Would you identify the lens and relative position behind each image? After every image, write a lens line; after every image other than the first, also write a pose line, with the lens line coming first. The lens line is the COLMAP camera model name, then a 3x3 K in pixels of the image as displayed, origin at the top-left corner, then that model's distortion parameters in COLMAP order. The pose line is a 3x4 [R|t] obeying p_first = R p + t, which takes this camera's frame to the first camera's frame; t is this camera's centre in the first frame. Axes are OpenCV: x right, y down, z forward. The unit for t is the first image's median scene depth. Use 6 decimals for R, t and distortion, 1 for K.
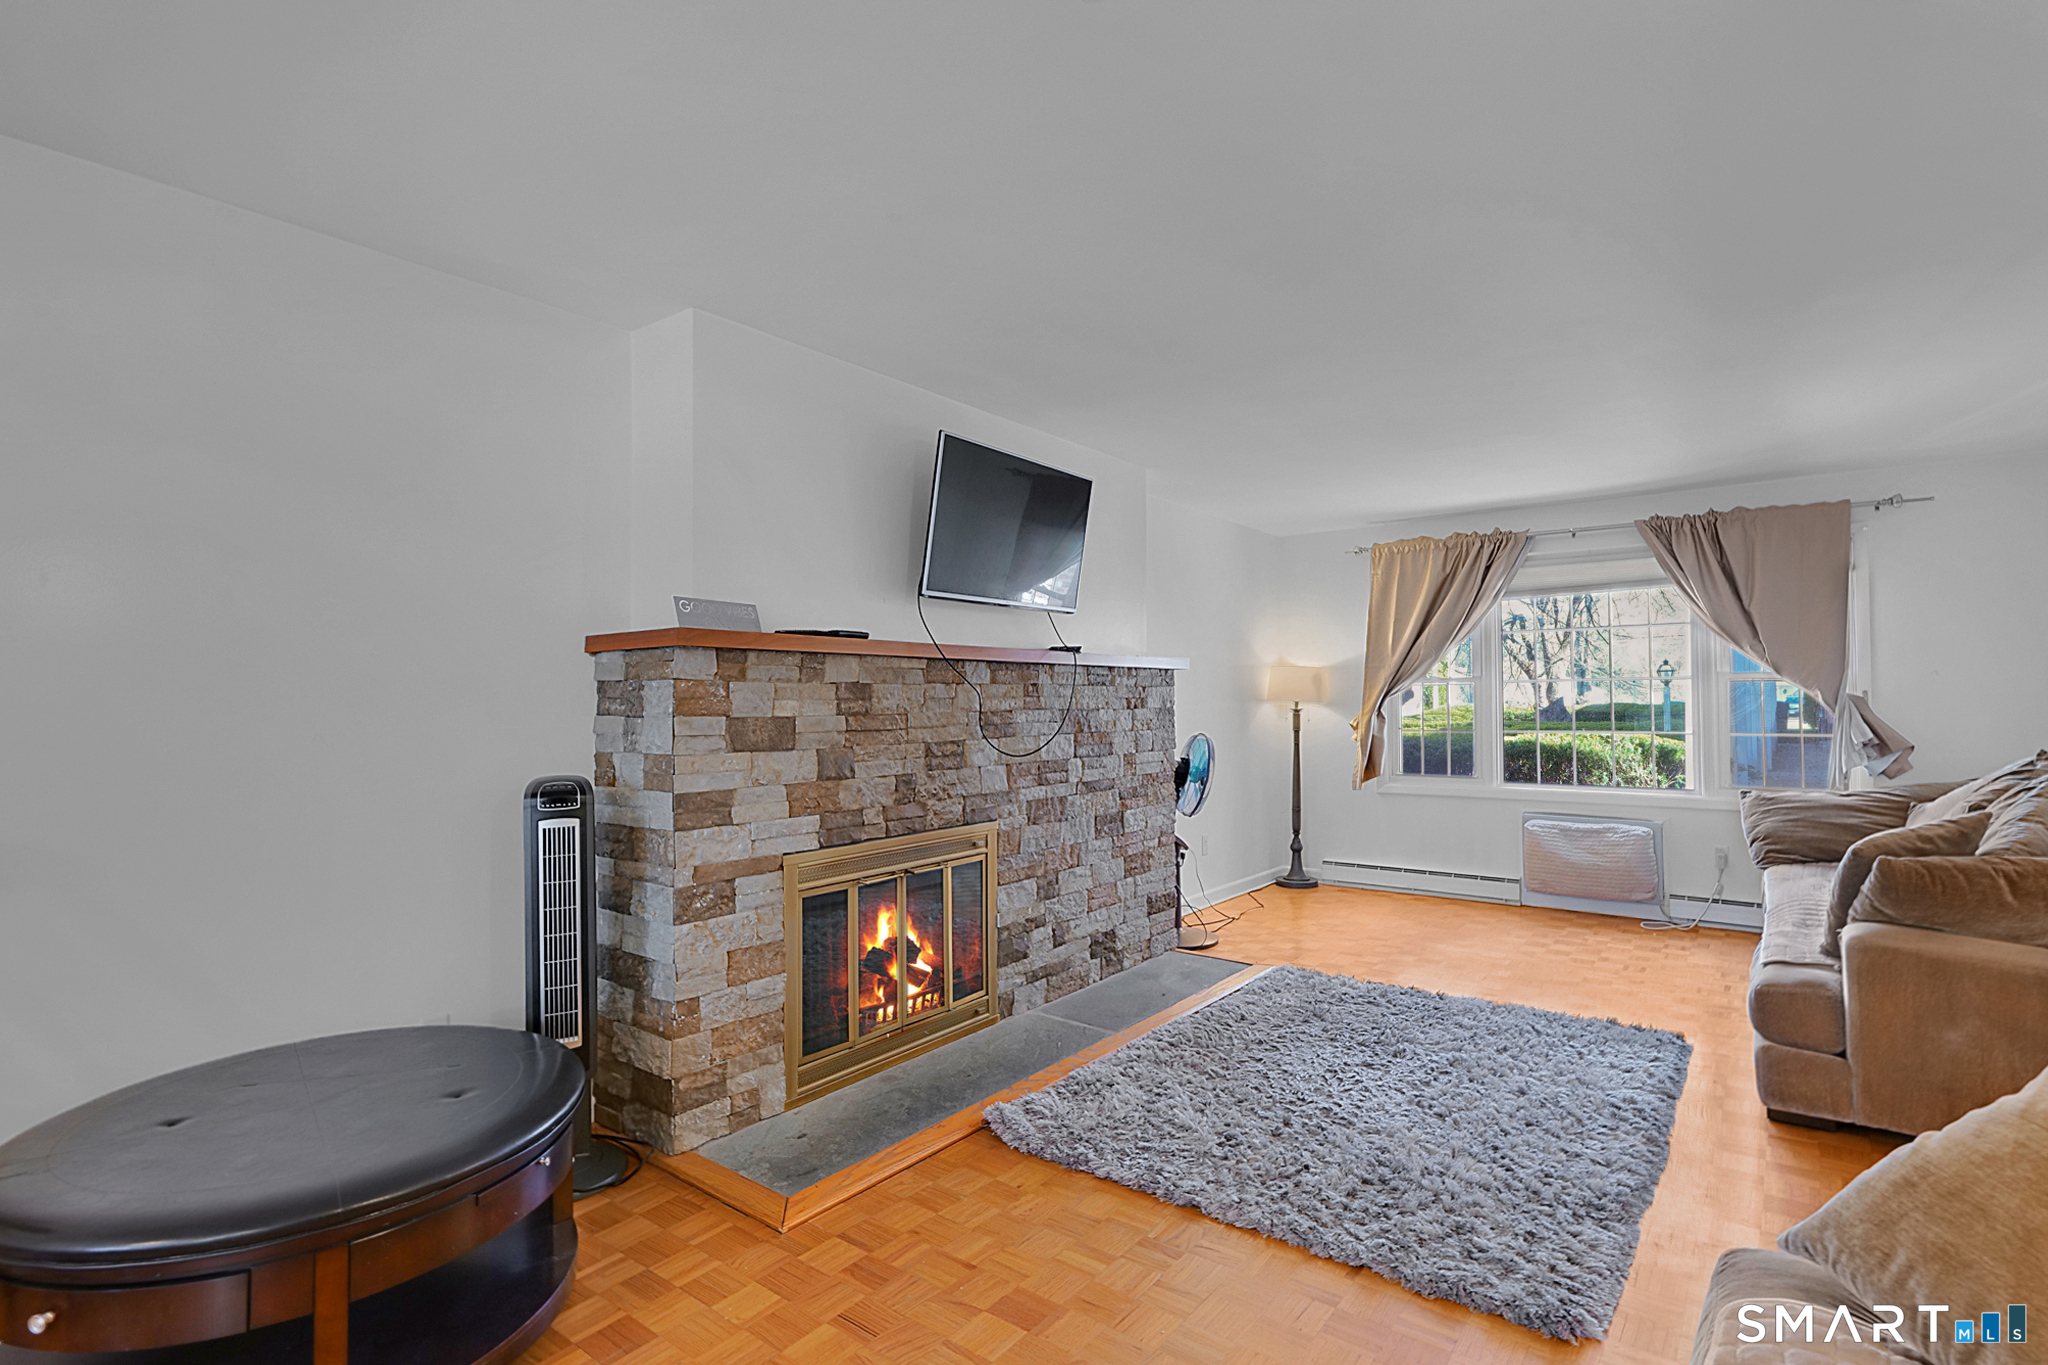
lens RADIAL K [[1005.4, 0, 1024.0], [0, 1005.4, 682.5], [0, 0, 1]] dist [0.001006, -0.000018]
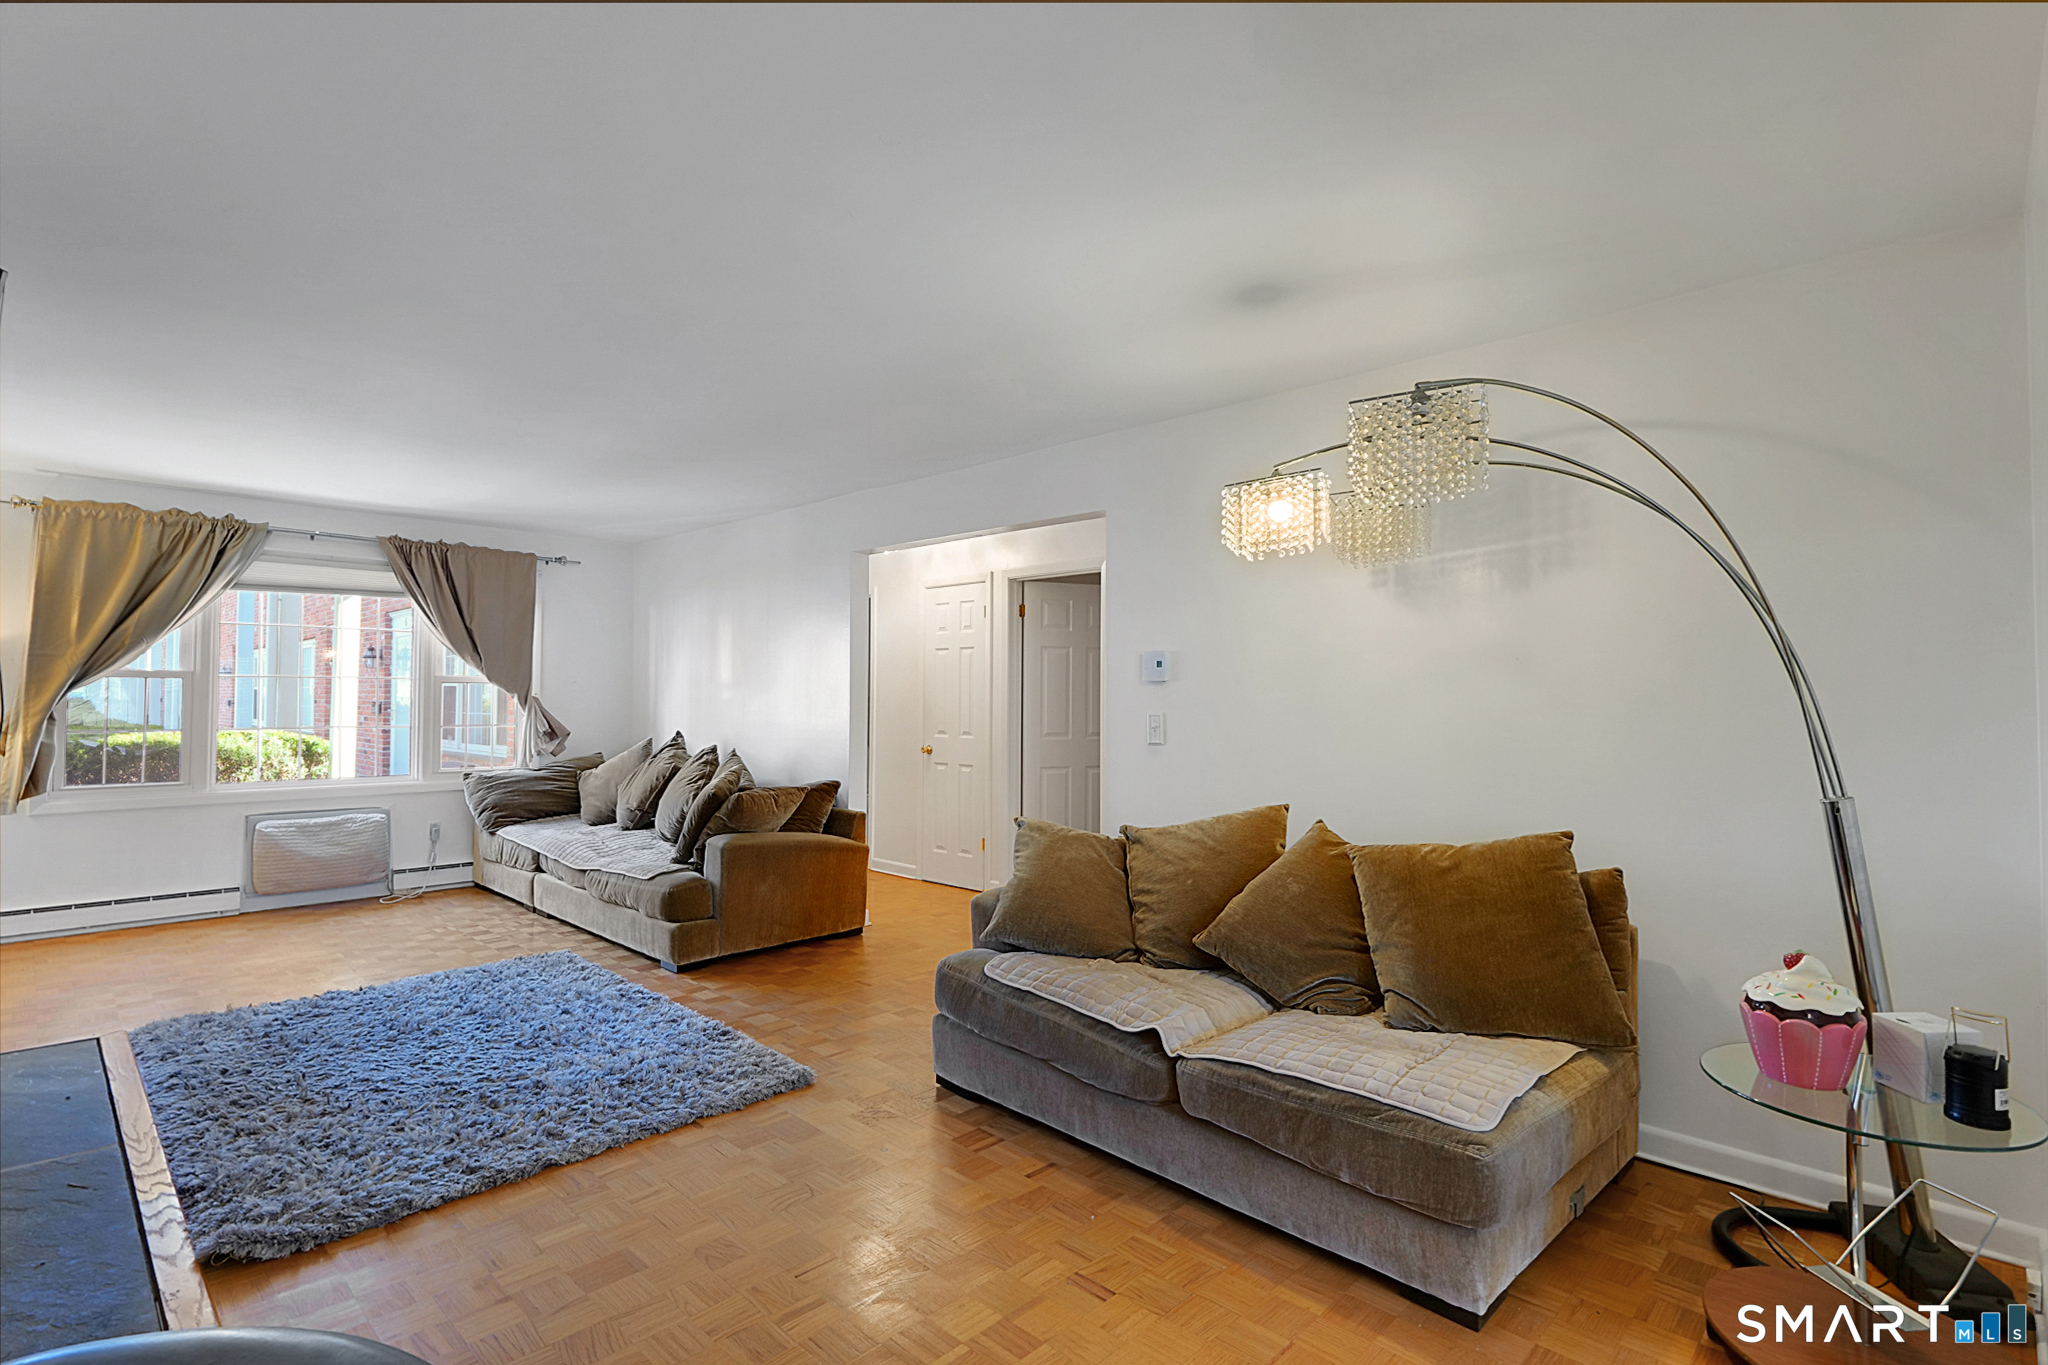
lens RADIAL K [[1005.4, 0, 1024.0], [0, 1005.4, 682.5], [0, 0, 1]] dist [0.001006, -0.000018]
pose [[0.088374, 0.021571, 0.995854, -0.431259], [-0.024453, 0.999511, -0.019480, 0.003028], [-0.995787, -0.022630, 0.088859, 0.195896]]
